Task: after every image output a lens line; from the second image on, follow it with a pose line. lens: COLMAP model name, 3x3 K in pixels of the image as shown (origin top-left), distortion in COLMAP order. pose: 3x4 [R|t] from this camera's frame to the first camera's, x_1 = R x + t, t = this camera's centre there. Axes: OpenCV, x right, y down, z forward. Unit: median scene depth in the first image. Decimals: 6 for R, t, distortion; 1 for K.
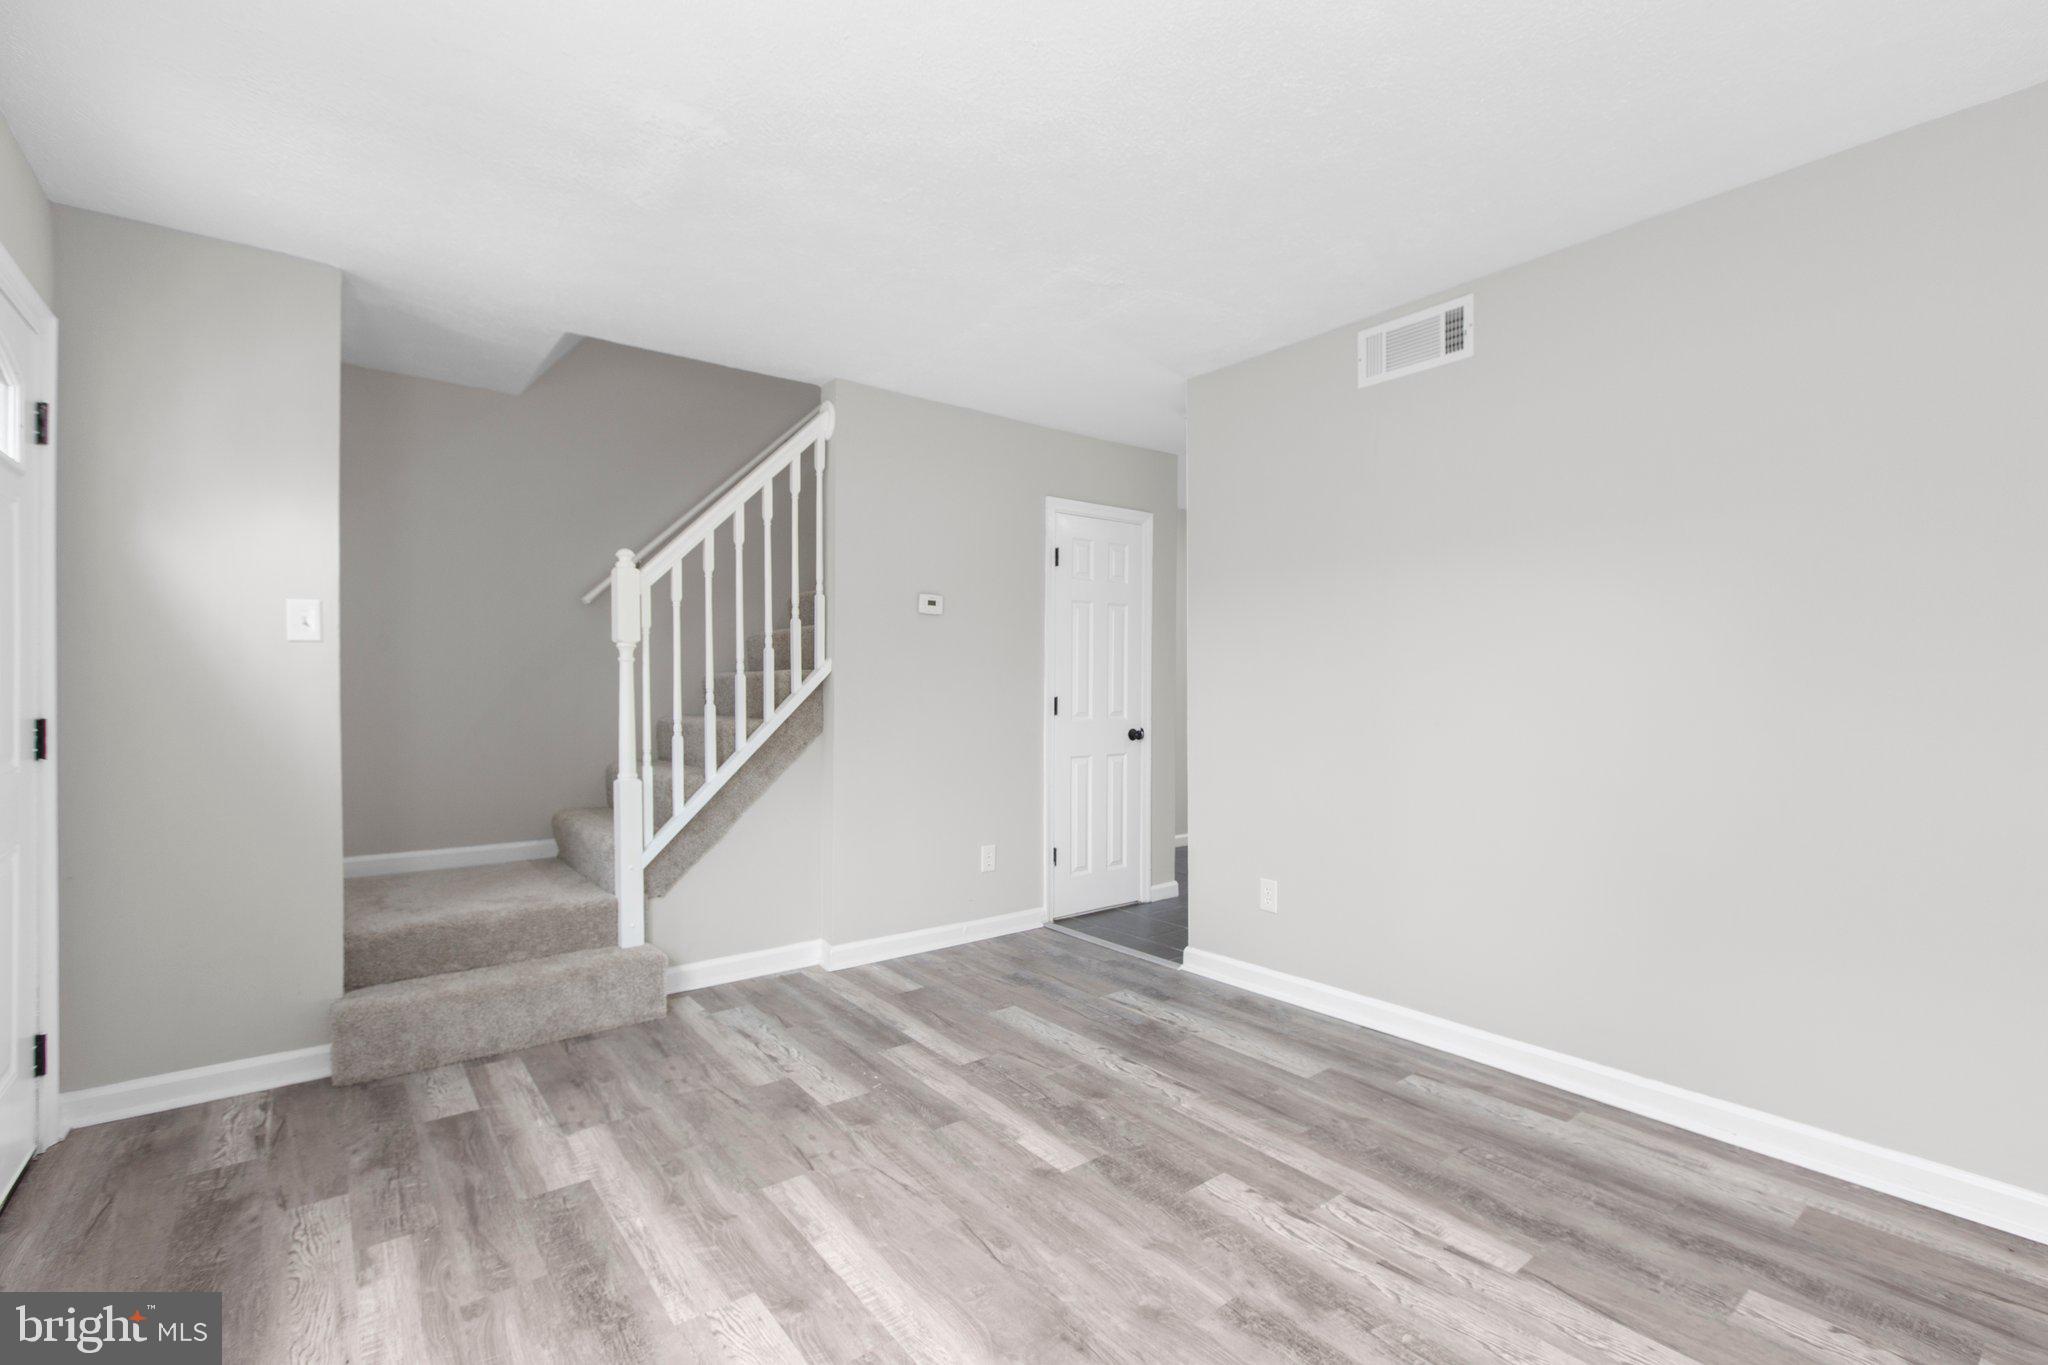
lens RADIAL K [[915.3, 0, 1020.9], [0, 915.3, 685.3], [0, 0, 1]] dist [-0.000432, -0.001110]
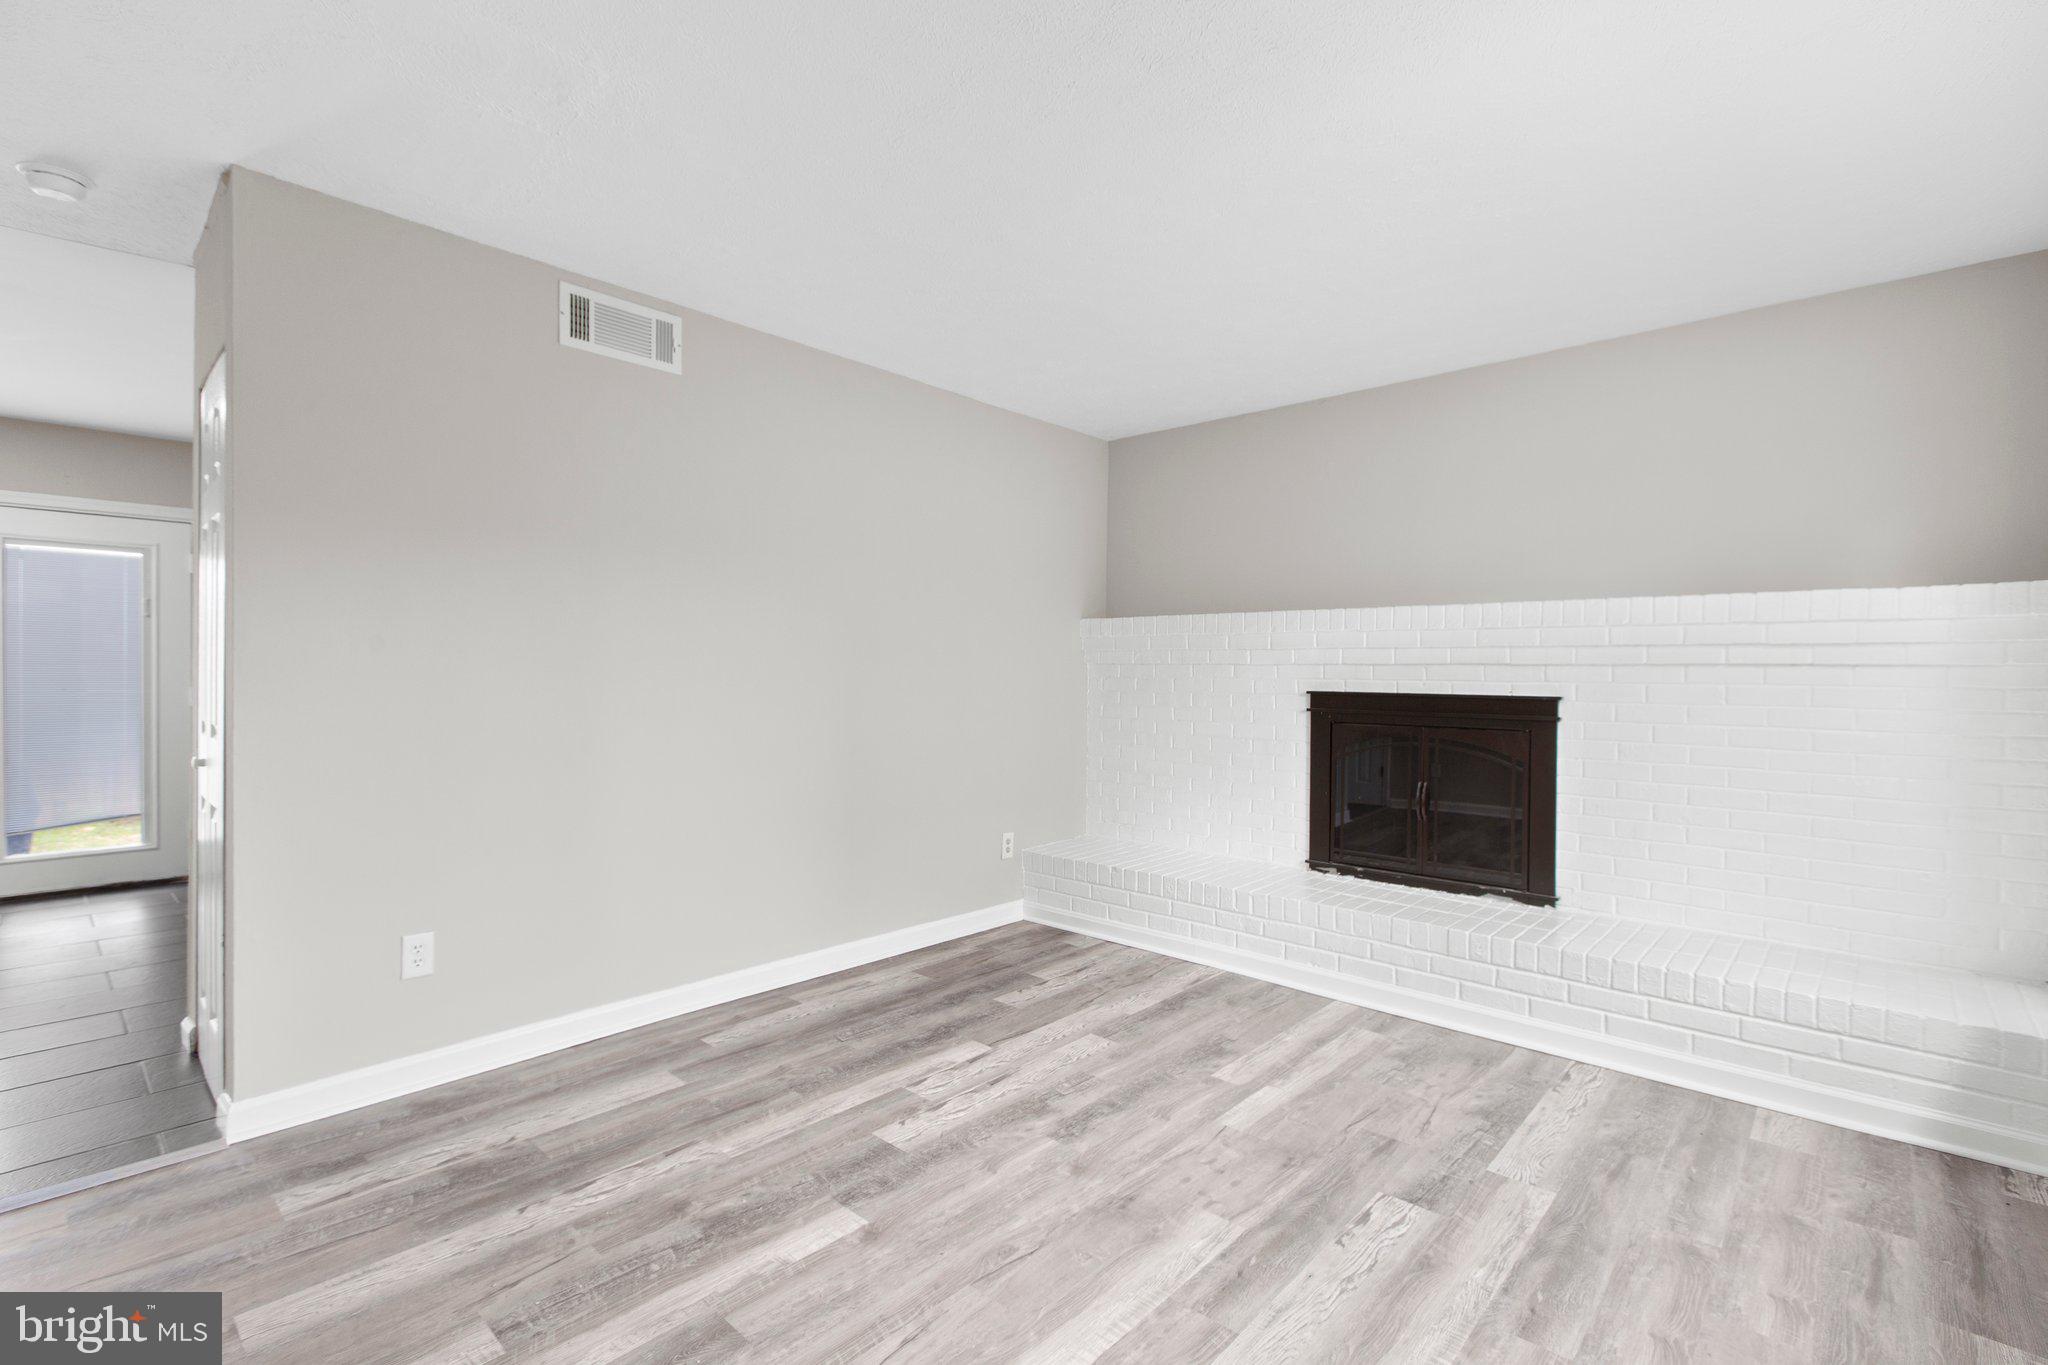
lens RADIAL K [[915.3, 0, 1020.9], [0, 915.3, 685.3], [0, 0, 1]] dist [-0.000432, -0.001110]
pose [[-0.161234, -0.008066, 0.986883, -0.737043], [-0.005936, 0.999956, 0.007203, 0.000935], [-0.986898, -0.004697, -0.161275, 0.862972]]
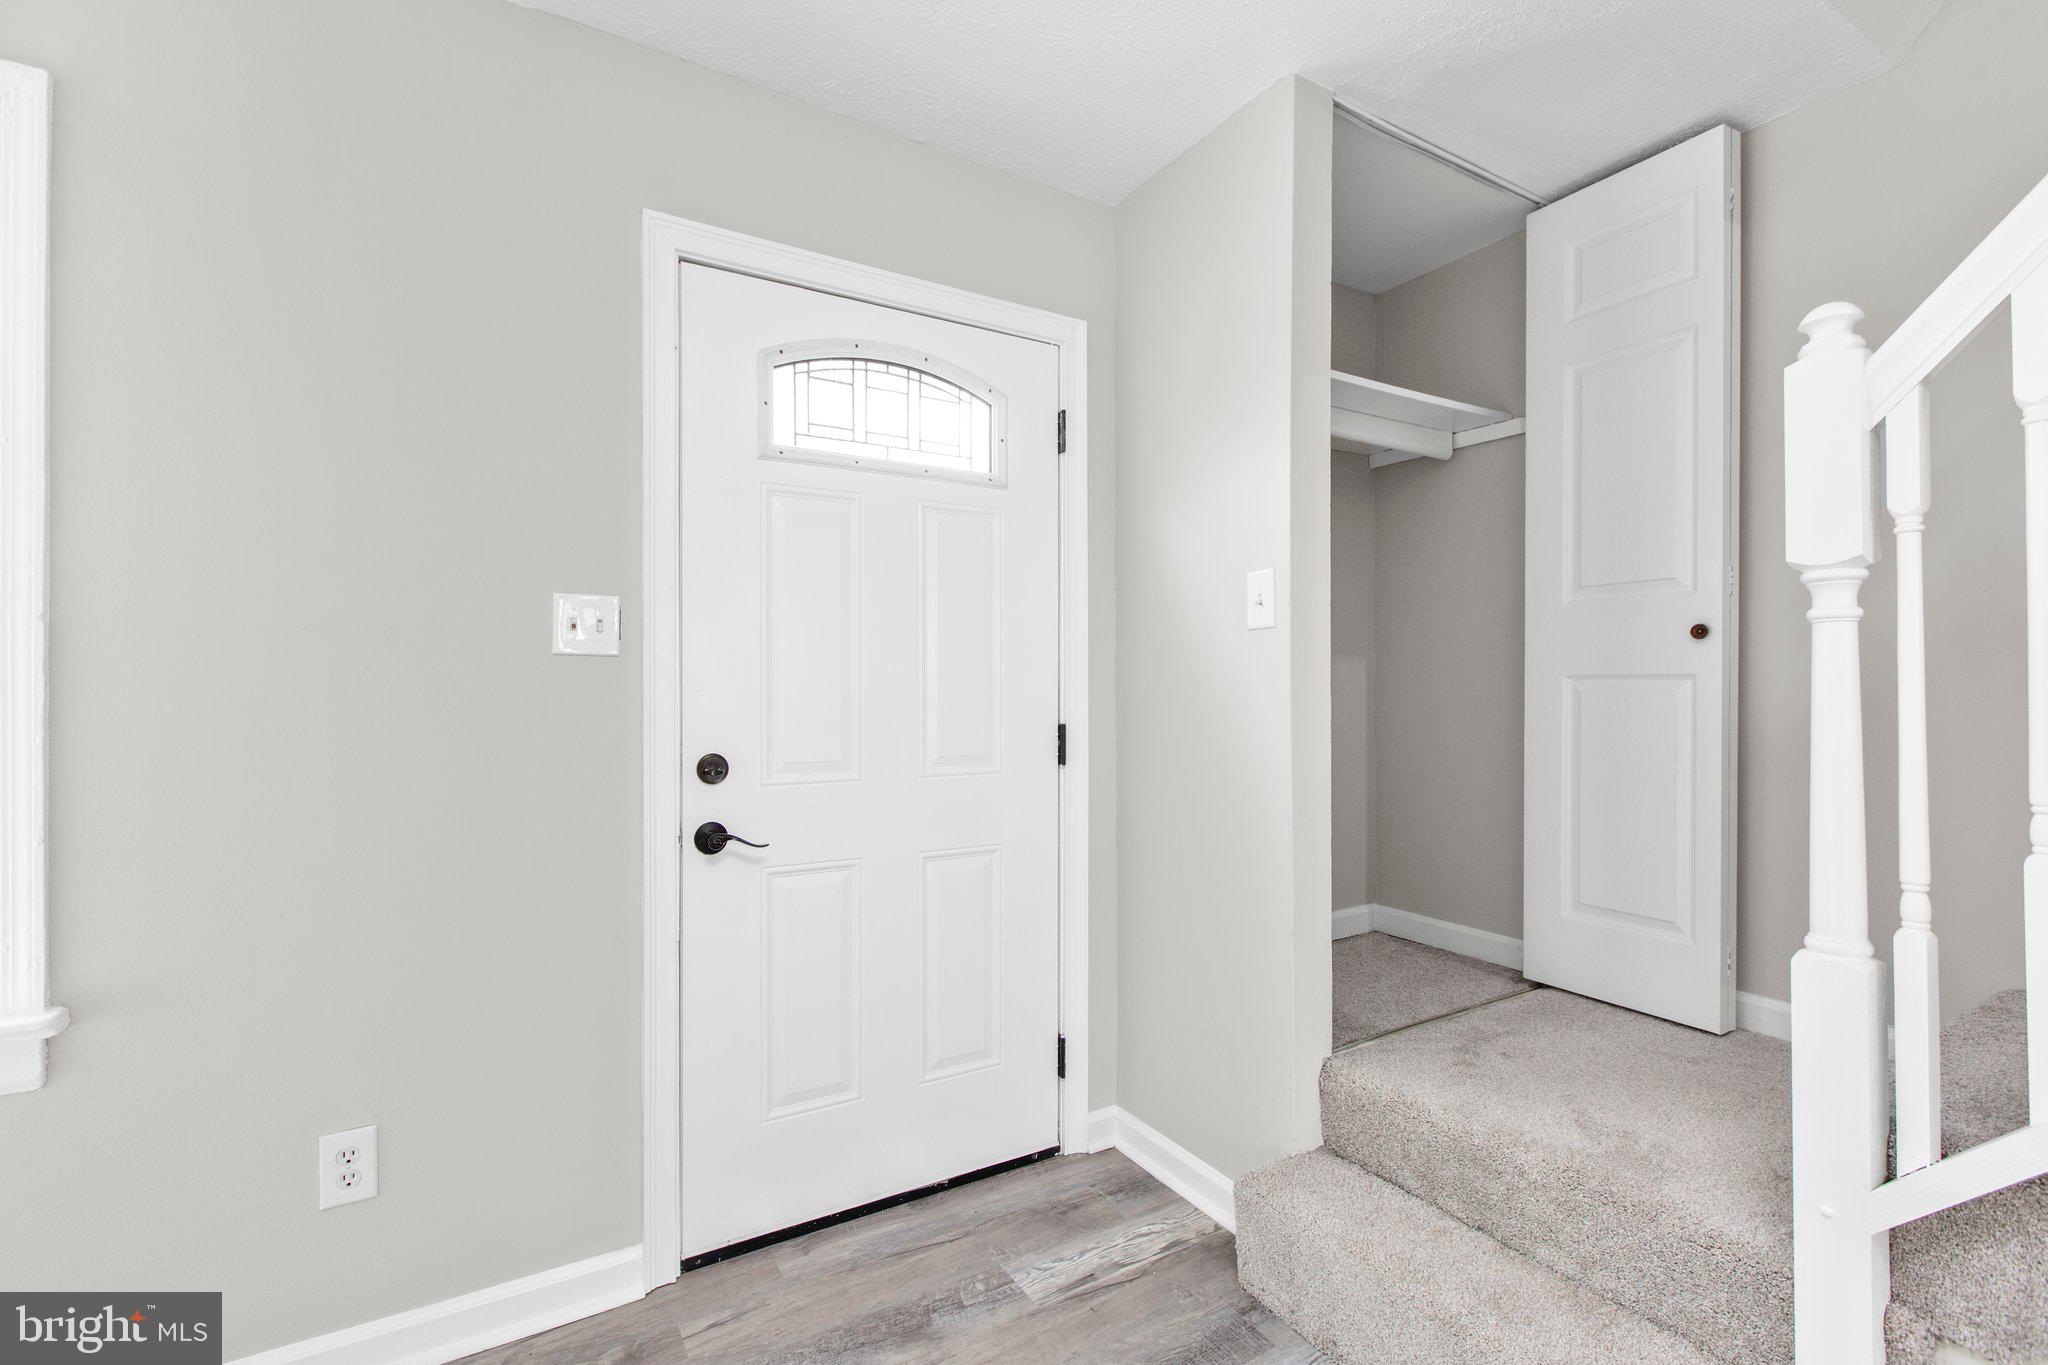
lens RADIAL K [[902.0, 0, 1030.6], [0, 902.0, 692.3], [0, 0, 1]] dist [-0.001307, -0.000569]
pose [[-0.120752, -0.003343, -0.992677, -0.067837], [-0.001617, 0.999994, -0.003170, 0.004430], [0.992681, 0.001223, -0.120757, 0.962418]]
